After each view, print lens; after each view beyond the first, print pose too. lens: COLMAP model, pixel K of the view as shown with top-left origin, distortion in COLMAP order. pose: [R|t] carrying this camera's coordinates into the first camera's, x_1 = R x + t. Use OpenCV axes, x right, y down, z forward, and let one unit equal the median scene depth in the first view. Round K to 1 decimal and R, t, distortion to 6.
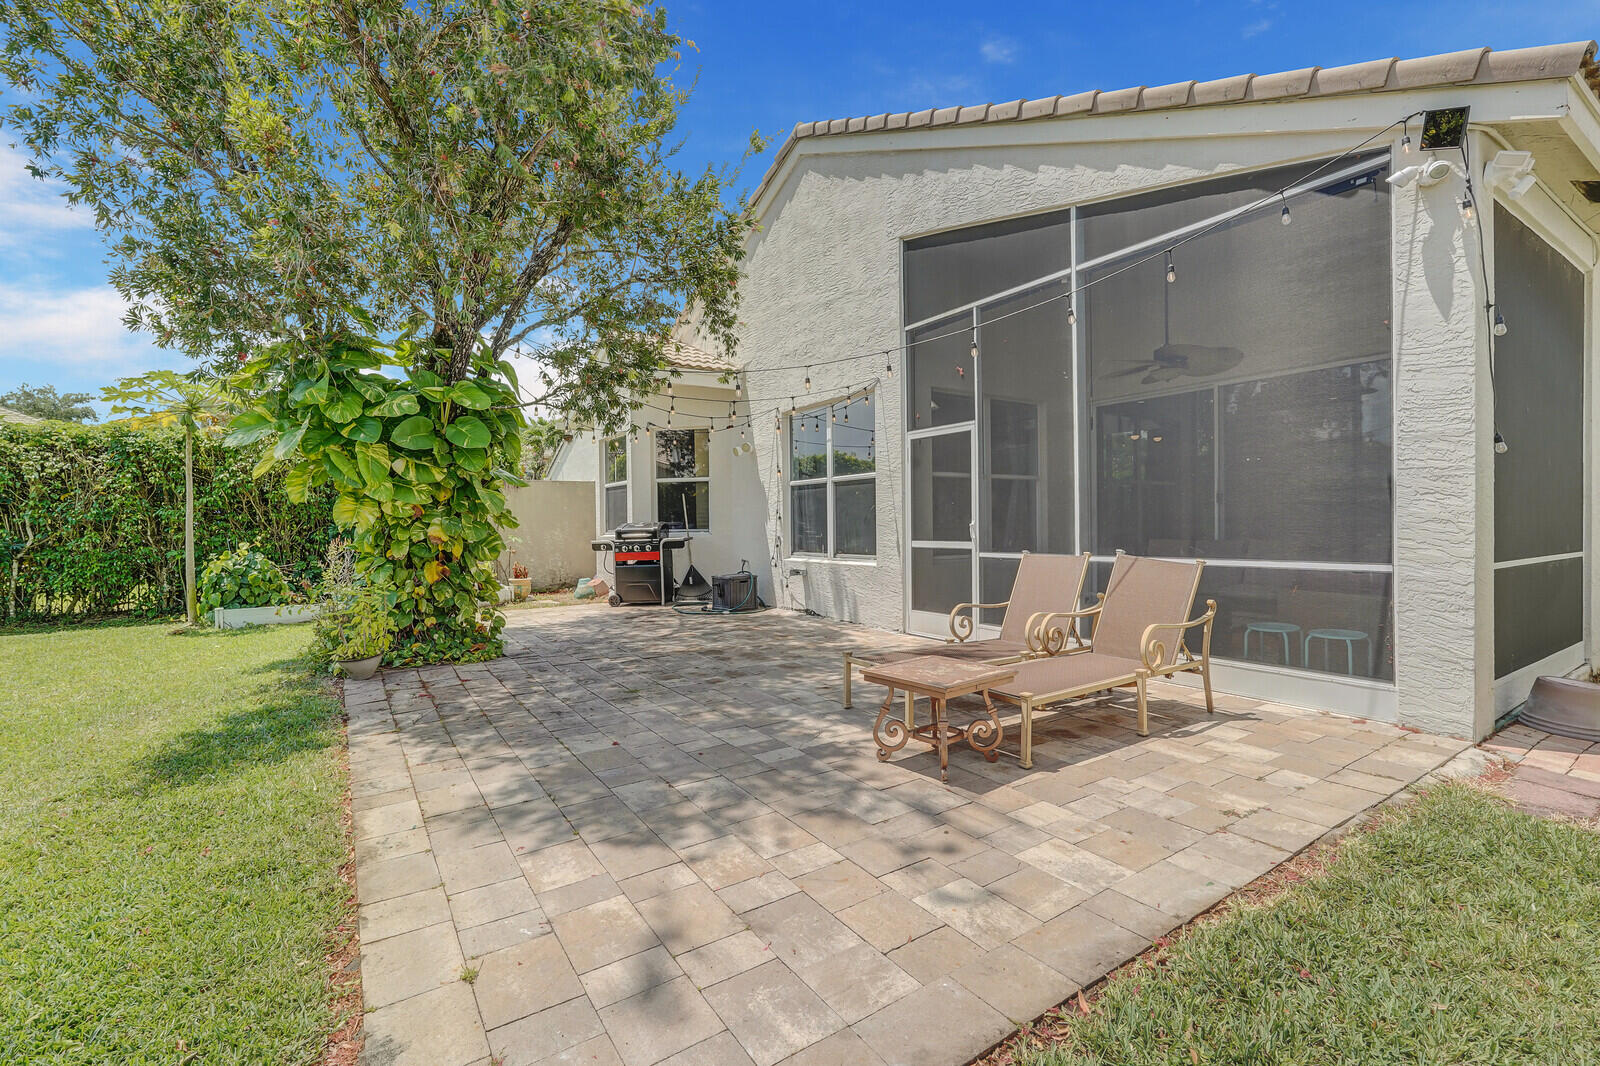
lens RADIAL K [[709.5, 0, 799.1], [0, 709.5, 533.4], [0, 0, 1]] dist [0.002483, 0.000793]
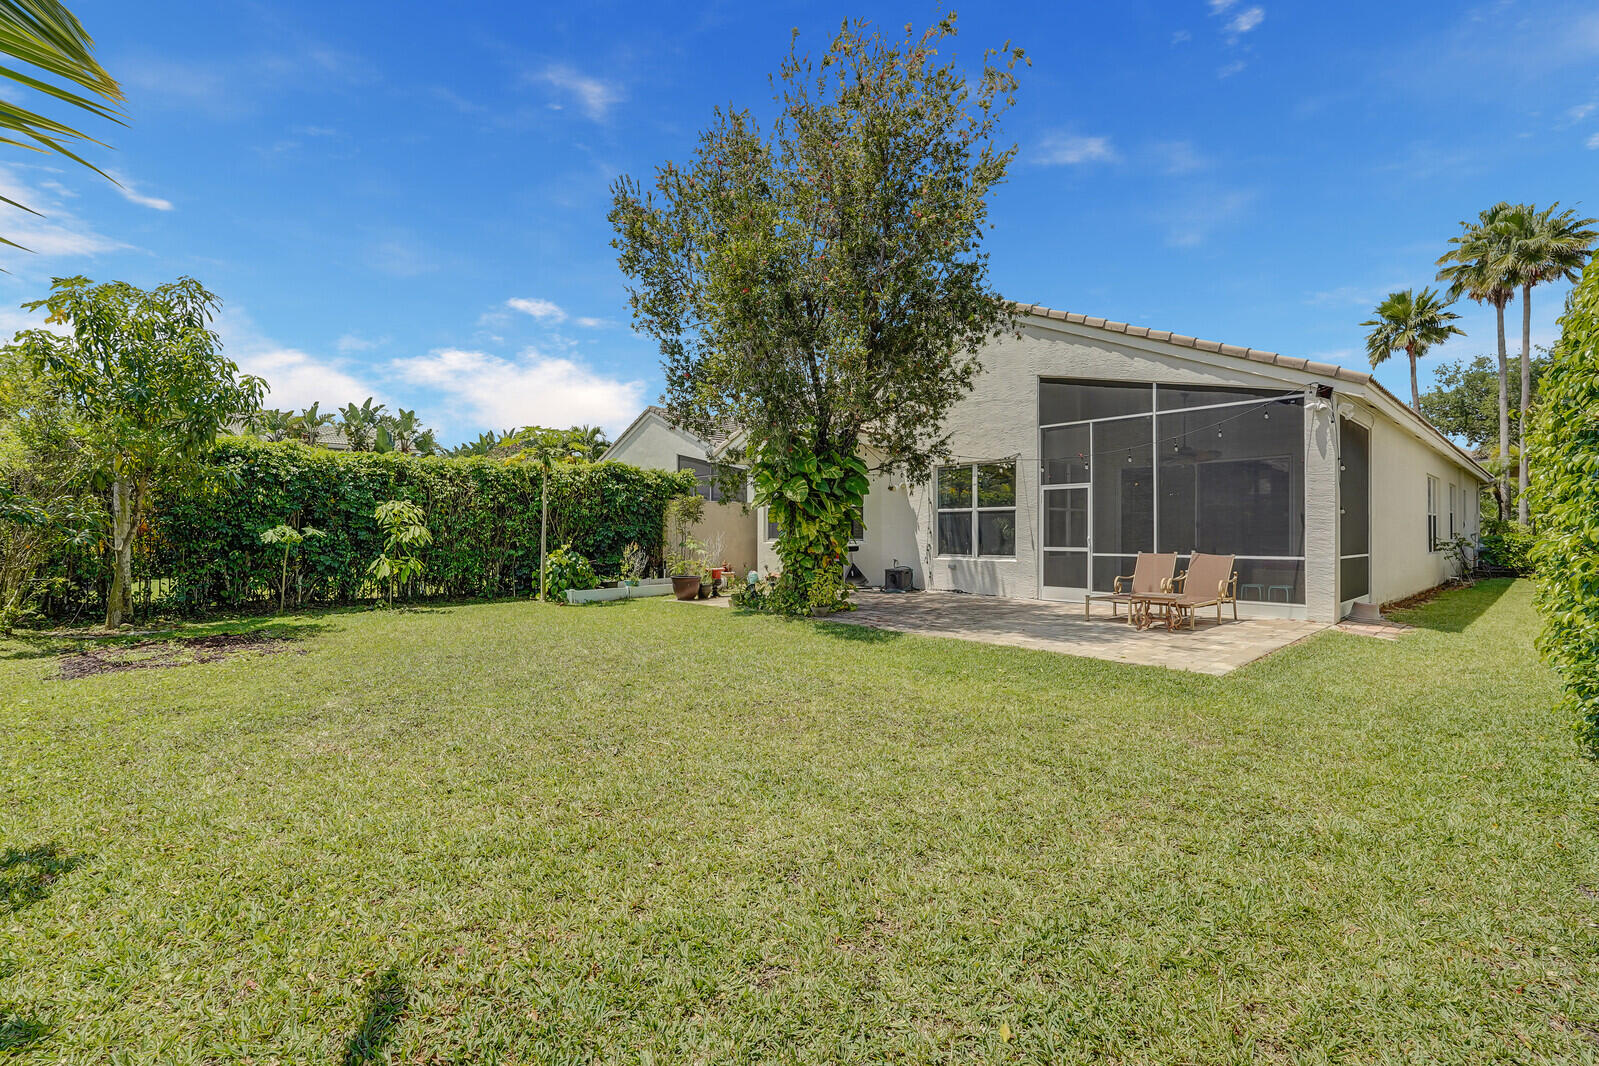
lens RADIAL K [[709.1, 0, 806.1], [0, 709.1, 535.3], [0, 0, 1]] dist [0.002483, 0.000793]
pose [[0.987025, 0.009525, 0.160286, -1.049438], [-0.008330, 0.999932, -0.008122, 0.000340], [-0.160353, 0.006681, 0.987037, -0.958646]]
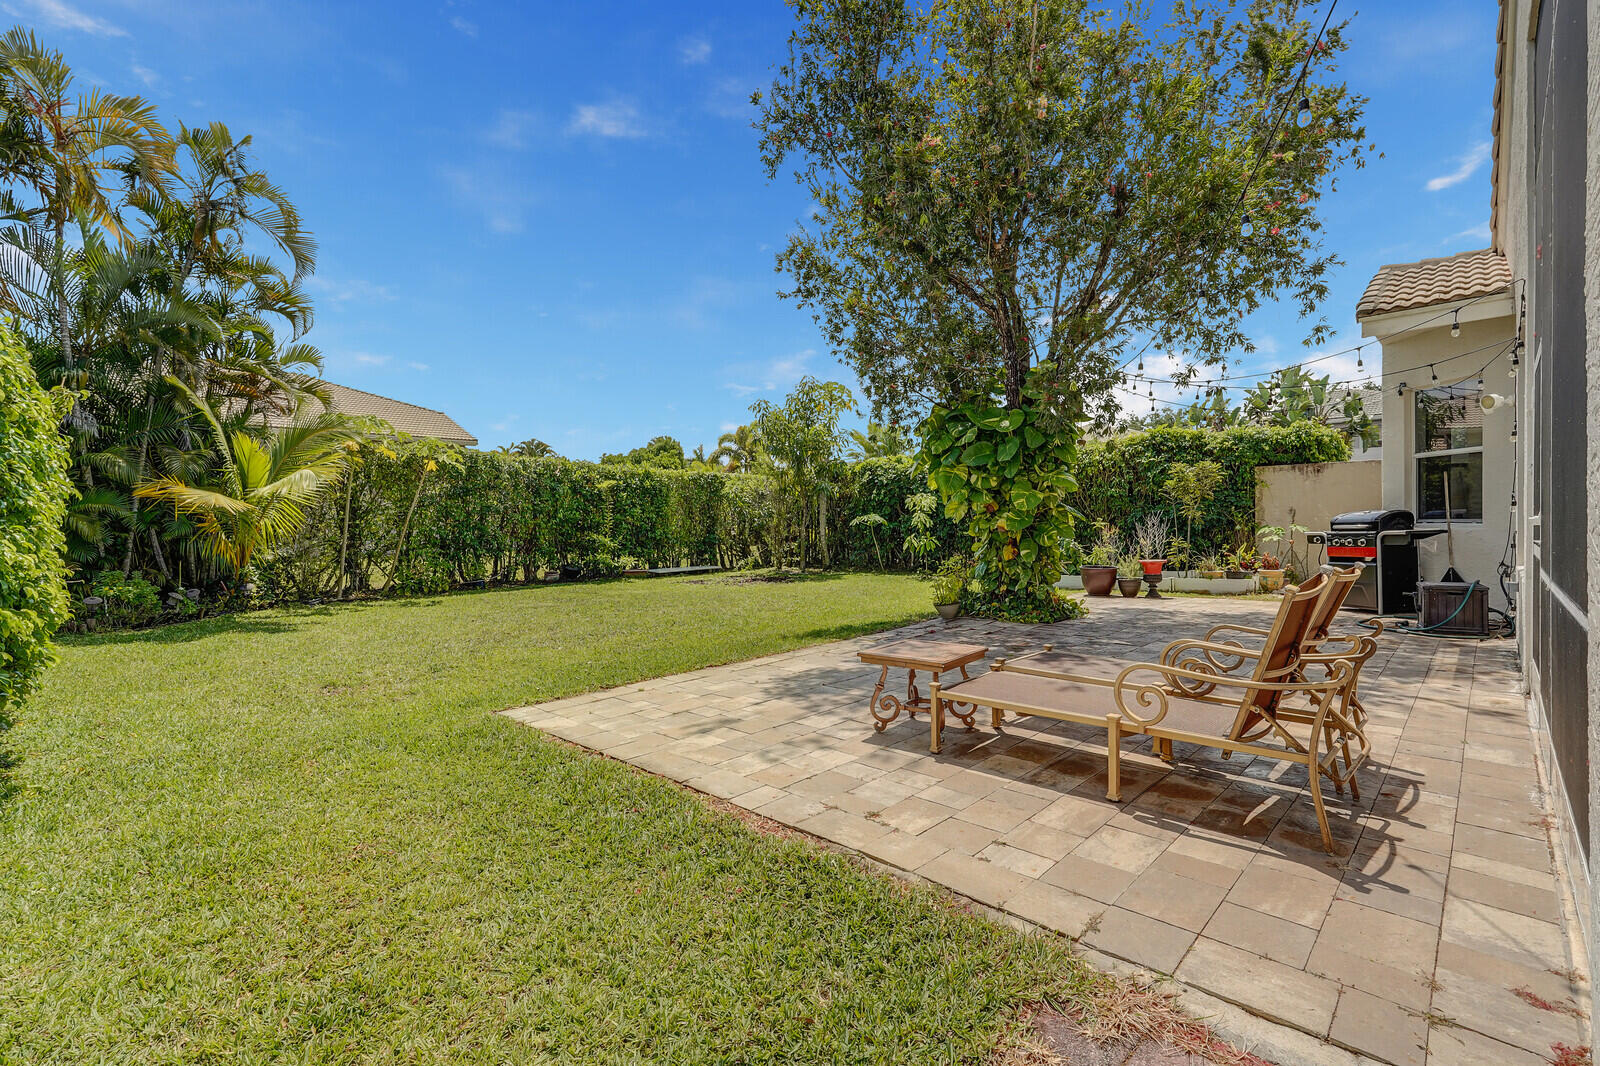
lens RADIAL K [[709.5, 0, 804.1], [0, 709.5, 529.2], [0, 0, 1]] dist [0.002483, 0.000793]
pose [[0.210110, 0.015829, -0.977550, 0.928384], [-0.000187, 0.999870, 0.016150, -0.016044], [0.977678, -0.003211, 0.210086, 0.411811]]
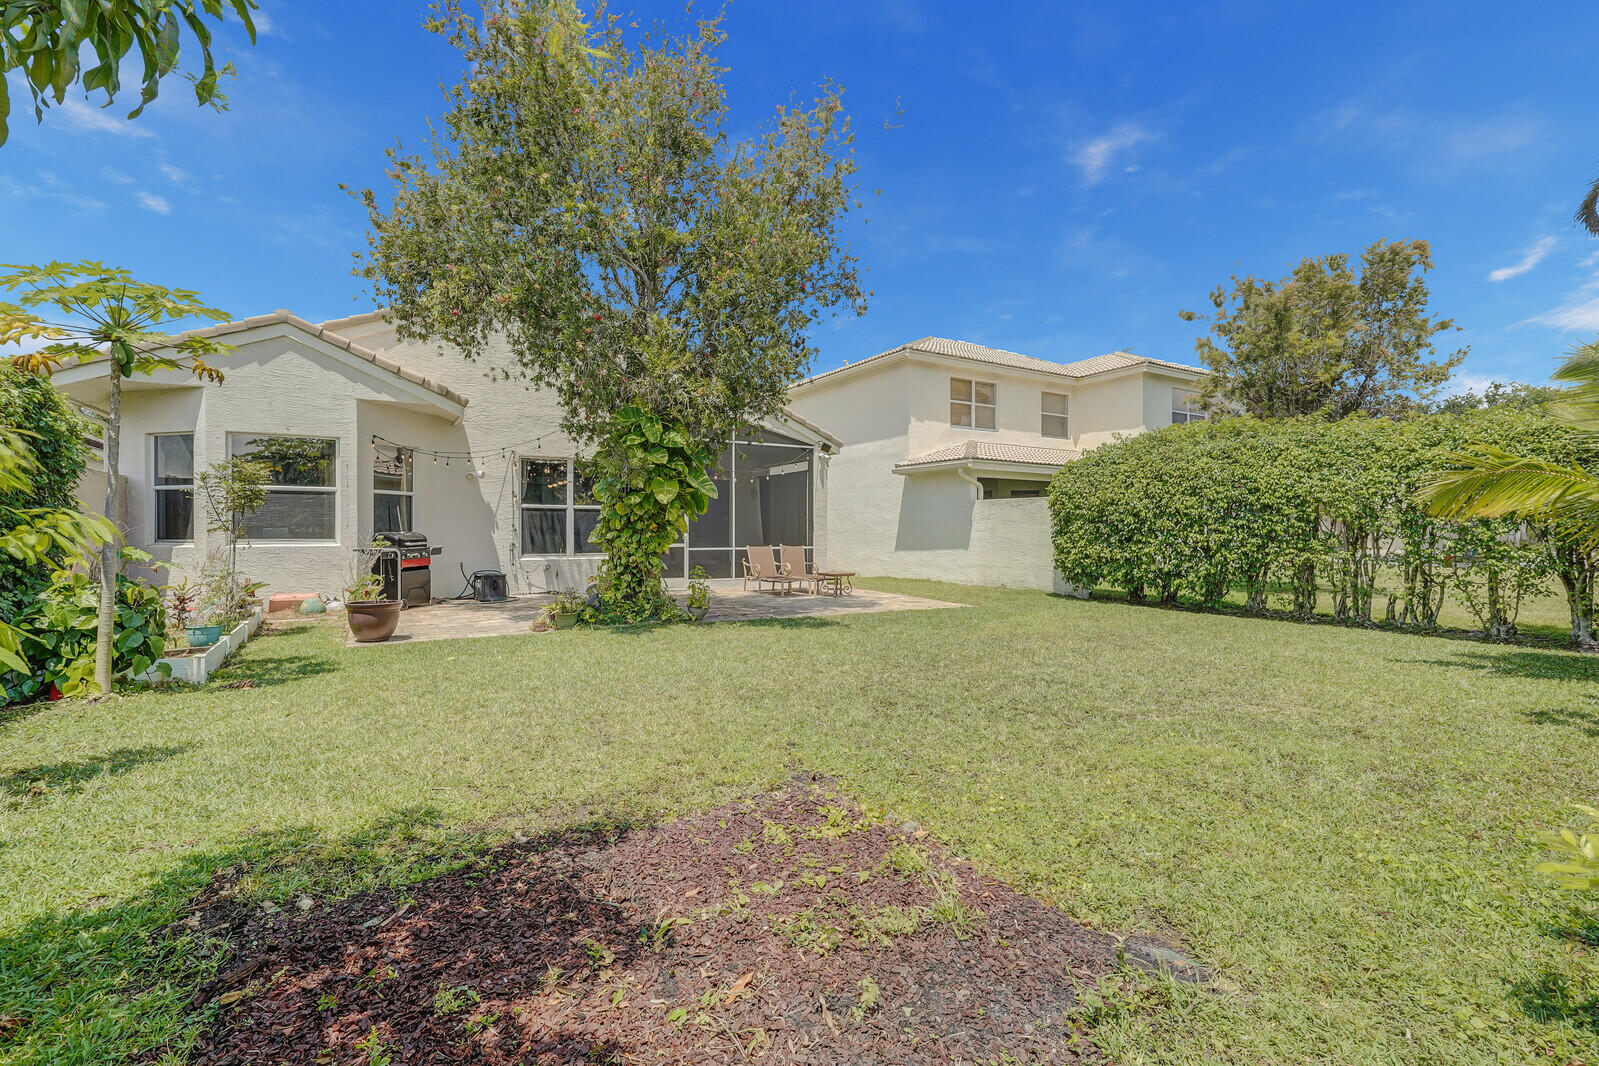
lens RADIAL K [[709.1, 0, 788.6], [0, 709.1, 530.8], [0, 0, 1]] dist [0.002483, 0.000793]
pose [[0.075193, 0.001396, 0.997168, -2.653115], [0.003656, 0.999992, -0.001676, -0.031625], [-0.997162, 0.003772, 0.075187, 0.673293]]
